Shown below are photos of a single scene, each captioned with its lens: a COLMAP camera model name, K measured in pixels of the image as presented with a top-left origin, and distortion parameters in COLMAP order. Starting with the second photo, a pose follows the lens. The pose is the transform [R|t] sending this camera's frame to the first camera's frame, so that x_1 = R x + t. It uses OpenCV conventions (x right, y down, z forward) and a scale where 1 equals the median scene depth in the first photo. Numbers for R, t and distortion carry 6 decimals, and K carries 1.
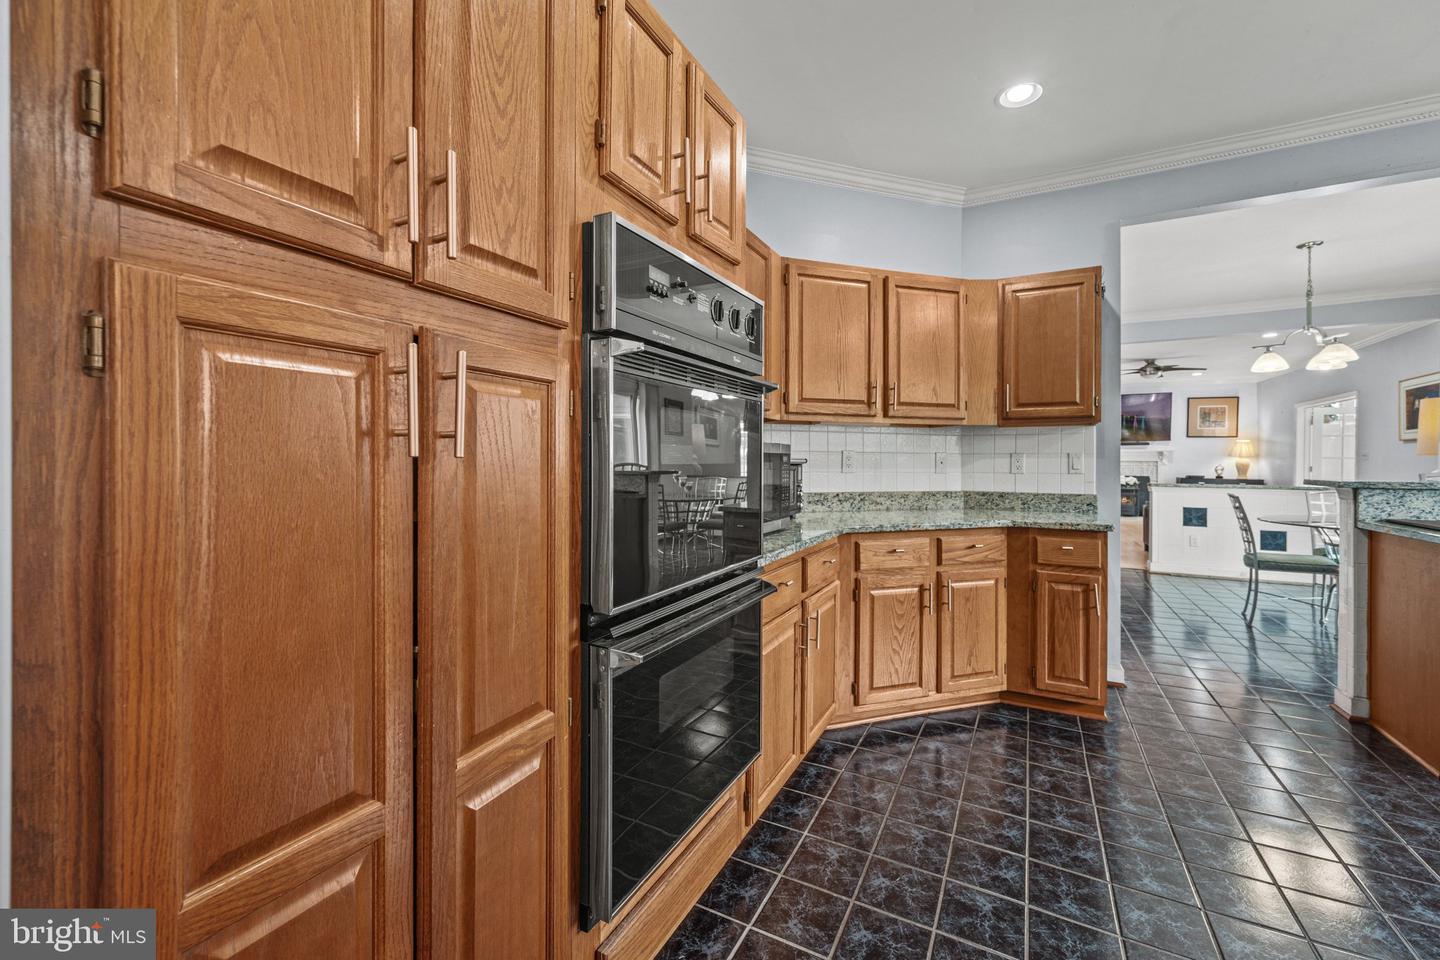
lens RADIAL K [[585.4, 0, 709.5], [0, 585.4, 458.6], [0, 0, 1]] dist [-0.004160, 0.000473]
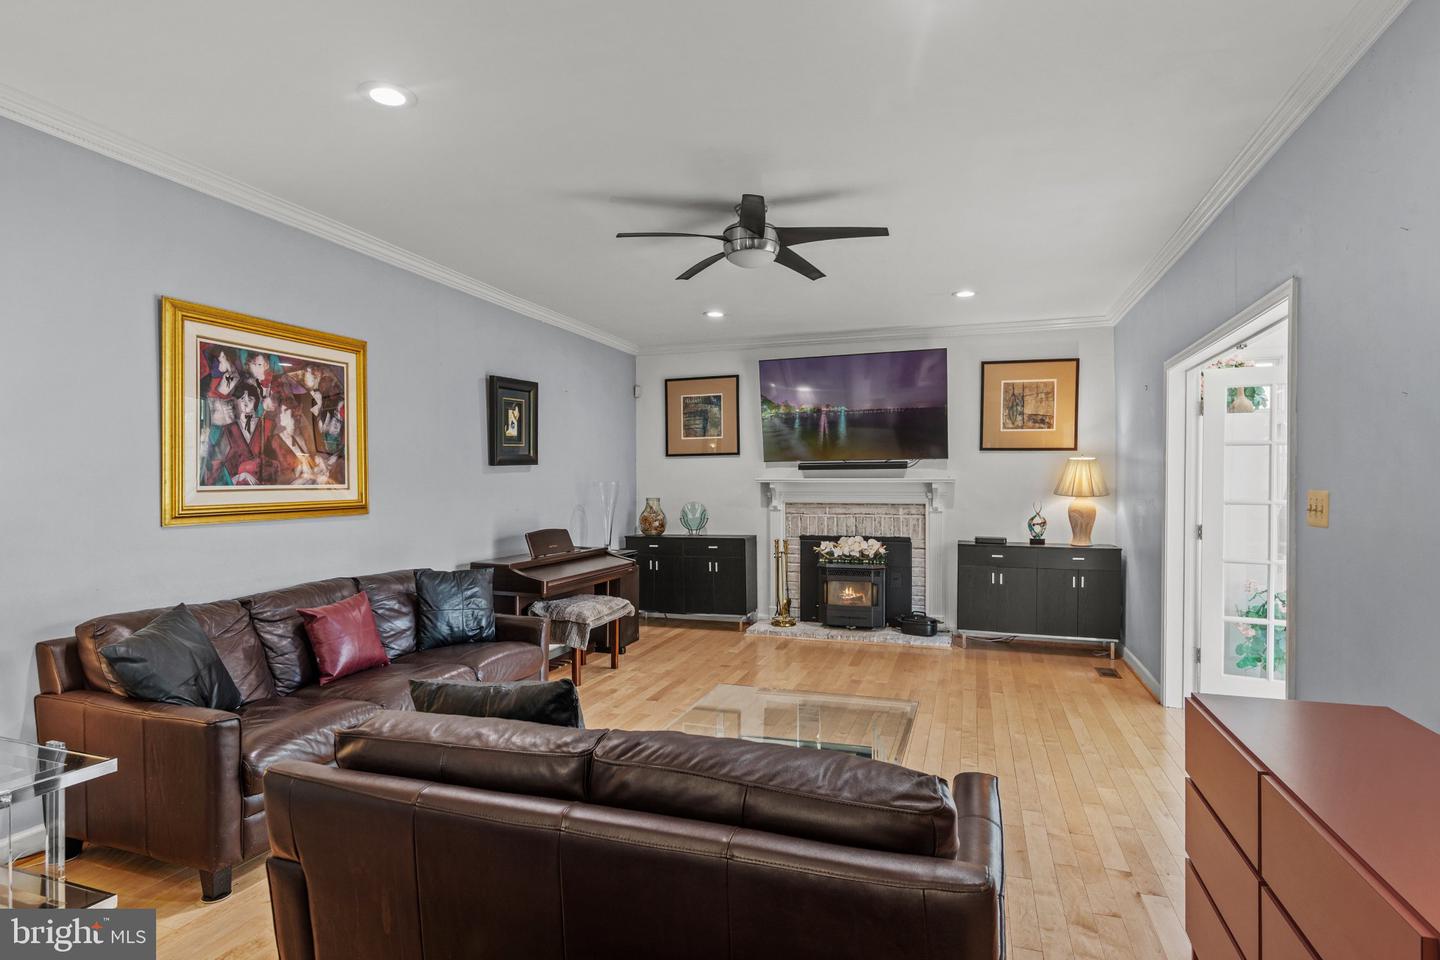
lens RADIAL K [[752.5, 0, 712.7], [0, 752.5, 483.5], [0, 0, 1]] dist [-0.003851, 0.001023]
pose [[0.987523, -0.000574, 0.157476, 0.548933], [0.001328, 0.999988, -0.004682, -0.009400], [-0.157472, 0.004833, 0.987512, 0.485547]]
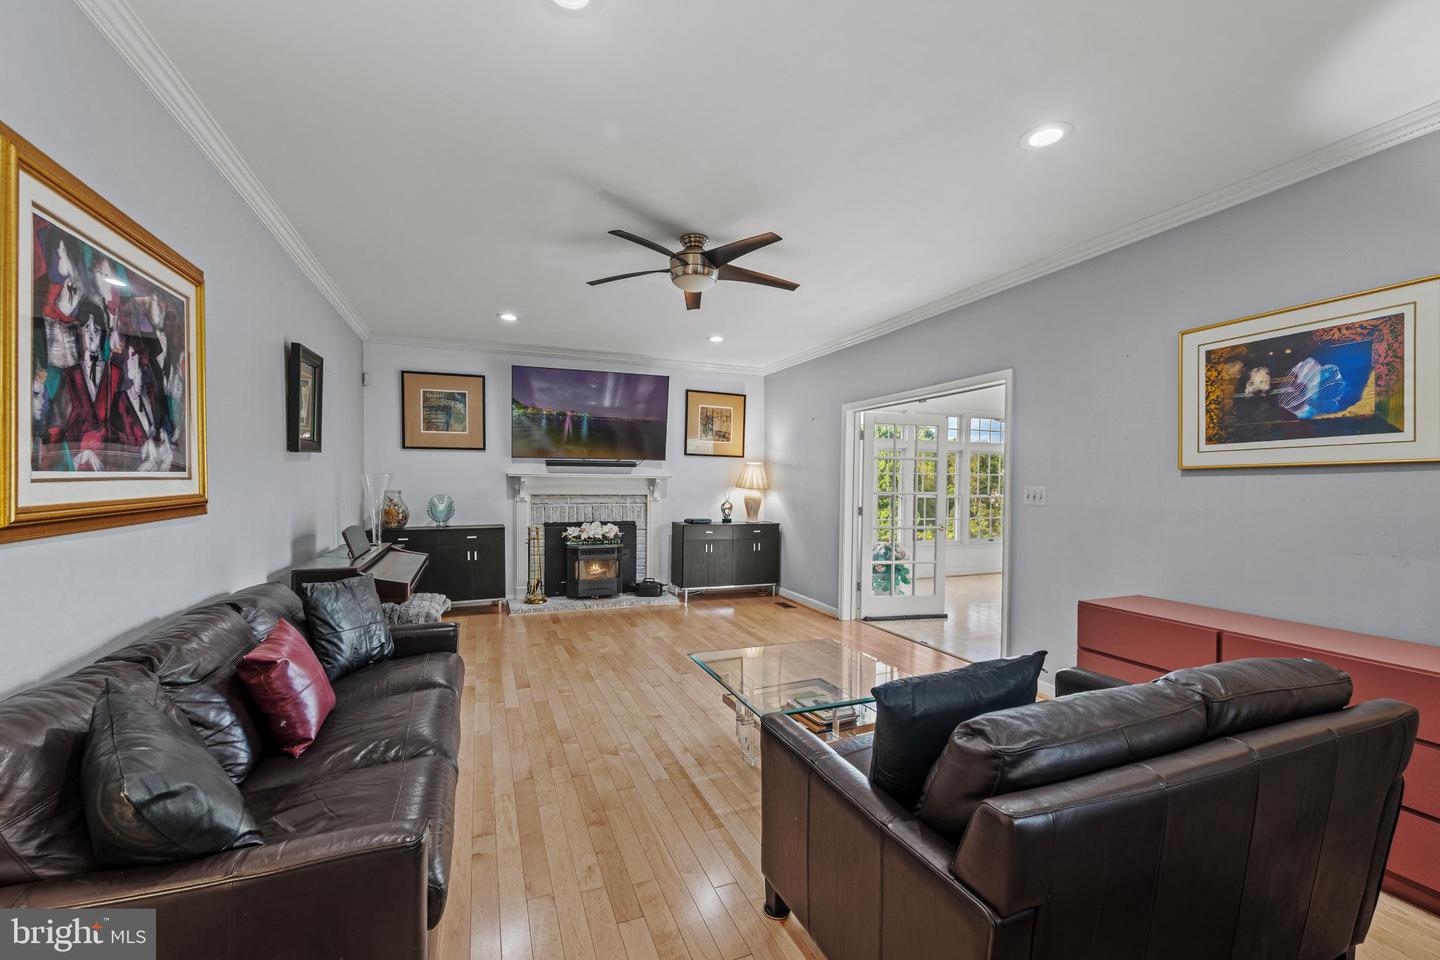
lens RADIAL K [[585.4, 0, 715.0], [0, 585.4, 489.8], [0, 0, 1]] dist [-0.004160, 0.000473]
pose [[0.643443, -0.004303, 0.765482, 0.391443], [-0.007886, 0.999894, 0.012249, -0.008691], [-0.765453, -0.013918, 0.643341, 0.612945]]
